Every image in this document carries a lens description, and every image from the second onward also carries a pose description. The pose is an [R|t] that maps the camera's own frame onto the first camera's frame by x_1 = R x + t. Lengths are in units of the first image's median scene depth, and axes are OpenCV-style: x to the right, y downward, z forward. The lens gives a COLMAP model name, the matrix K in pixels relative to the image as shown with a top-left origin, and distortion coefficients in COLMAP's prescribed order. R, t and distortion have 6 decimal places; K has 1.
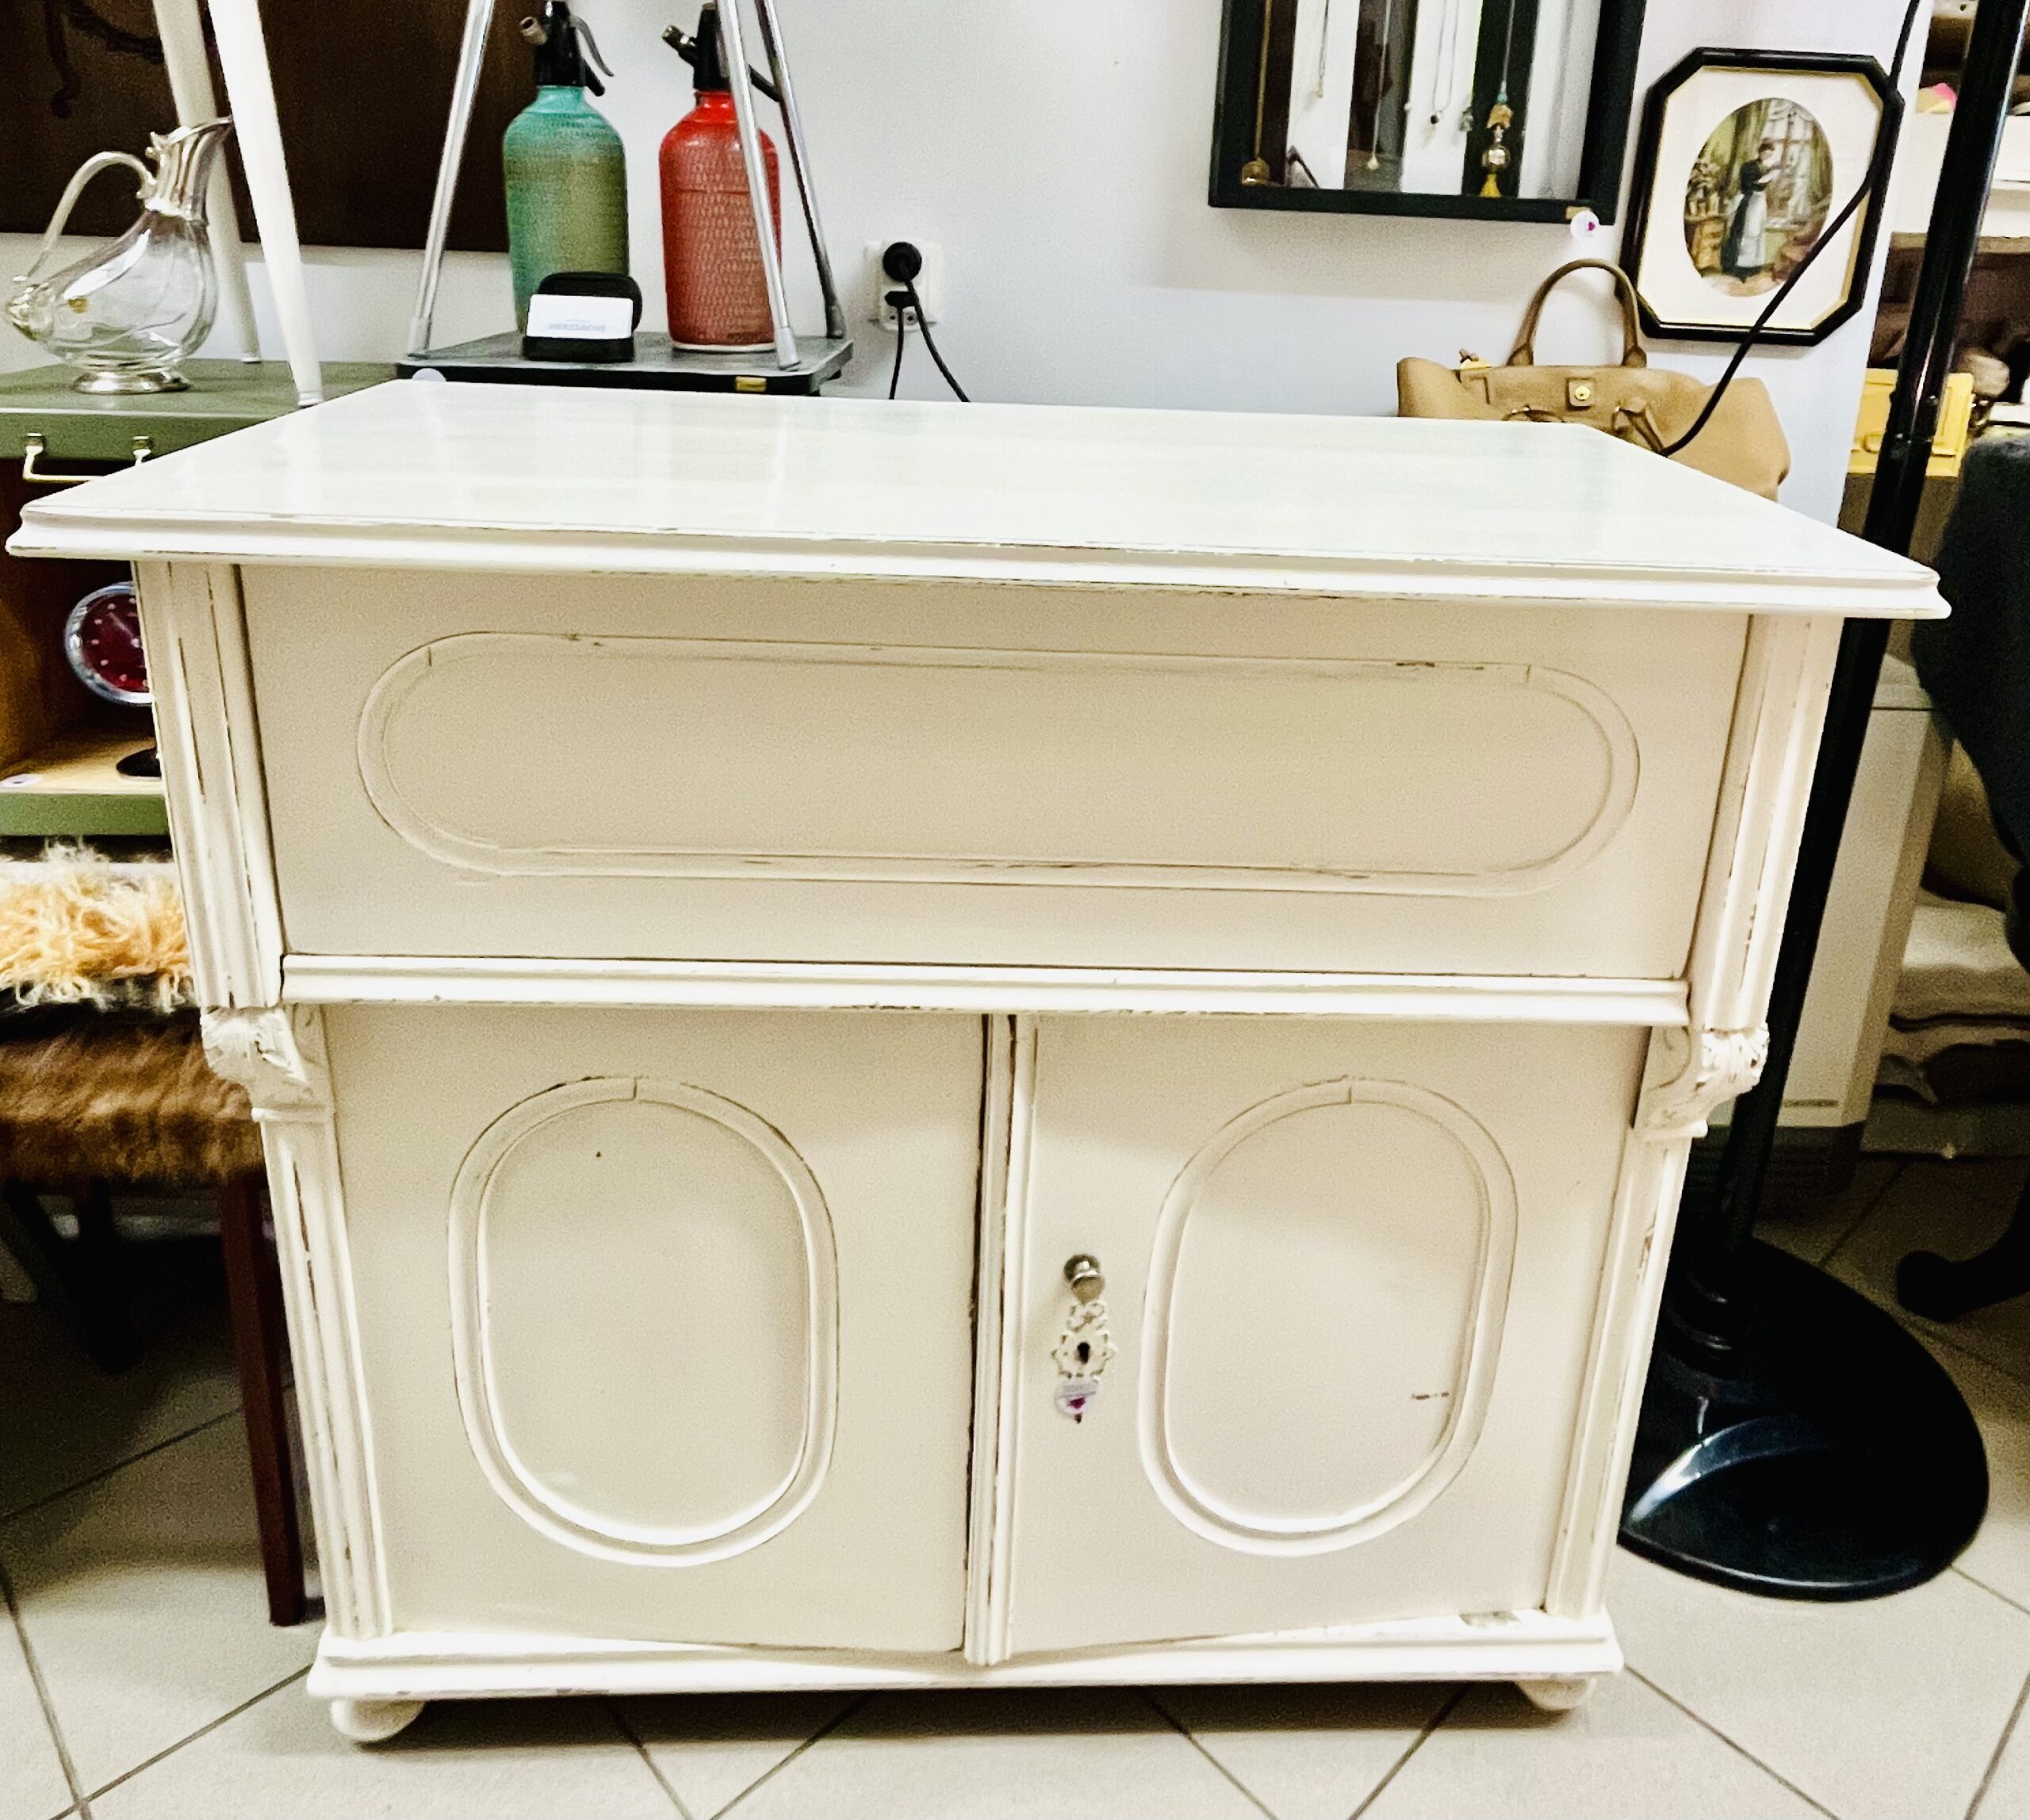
lens RADIAL K [[1475.2, 0, 1068.5], [0, 1475.2, 645.4], [0, 0, 1]] dist [-0.002526, 0.000818]
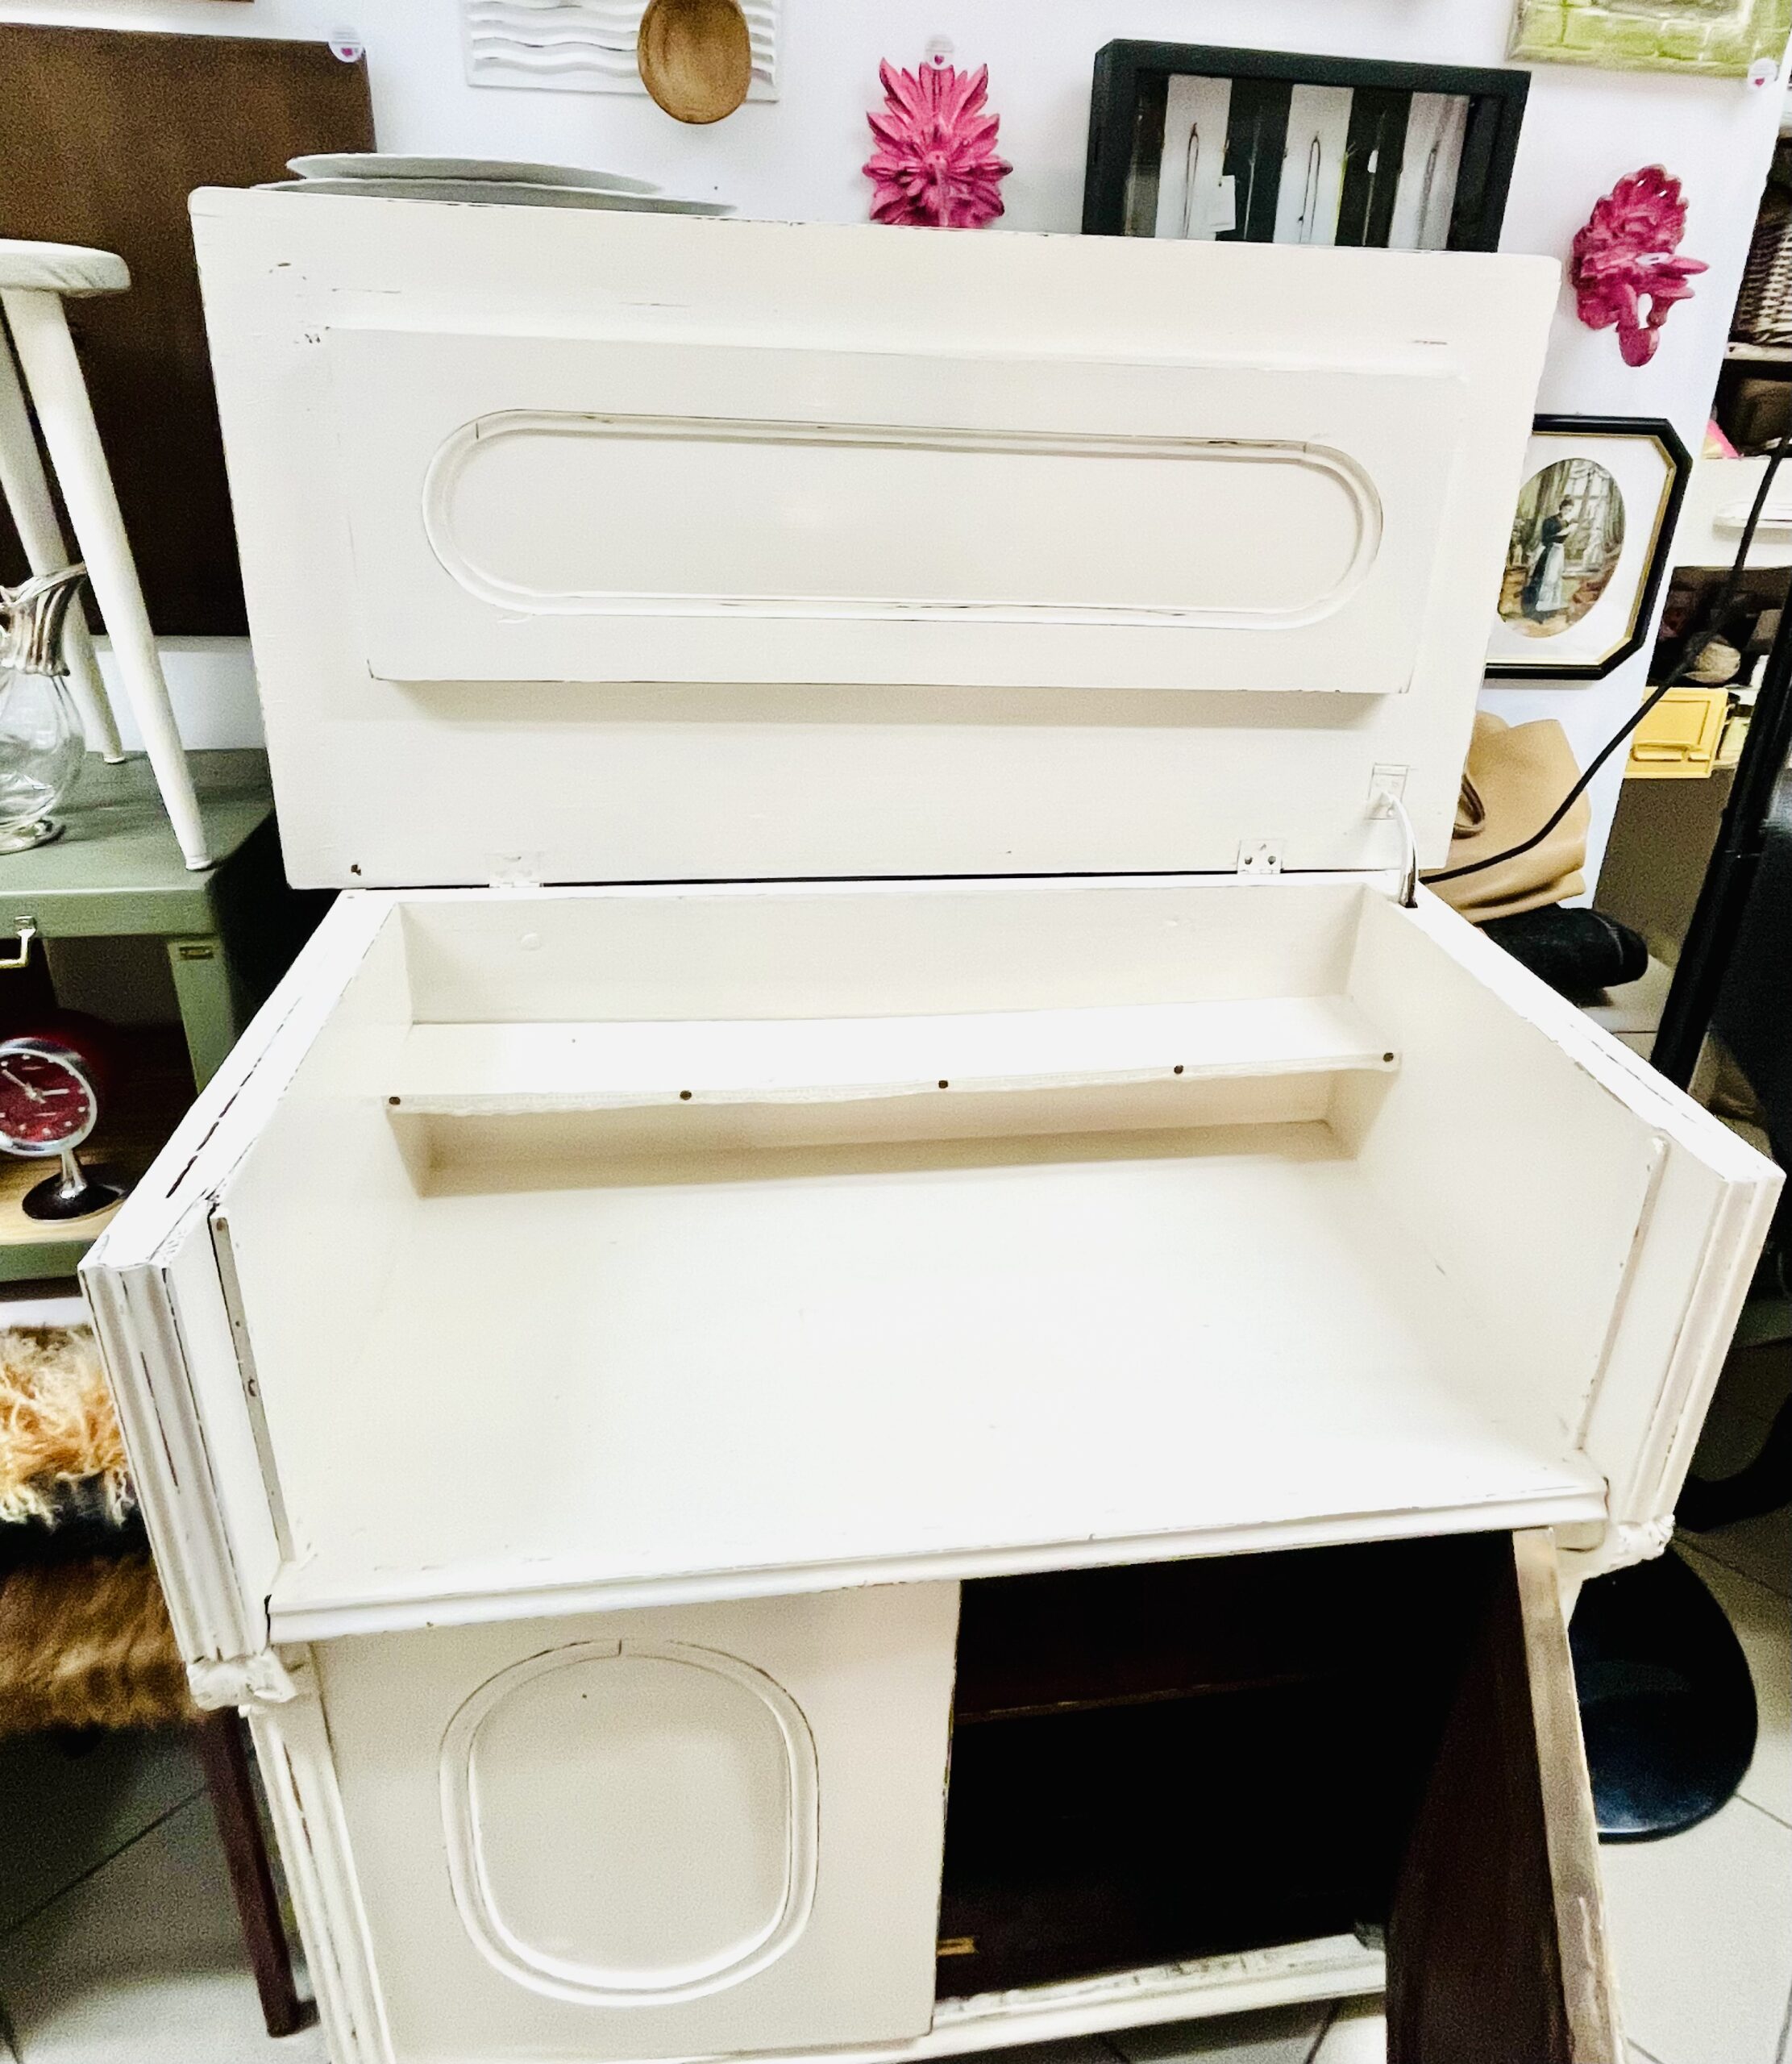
lens RADIAL K [[1288.8, 0, 929.8], [0, 1288.8, 869.0], [0, 0, 1]] dist [-0.000823, 0.000542]
pose [[0.996284, -0.039261, 0.076663, -0.104397], [0.031581, 0.994592, 0.098941, -0.263530], [-0.080133, -0.096152, 0.992136, 0.117616]]
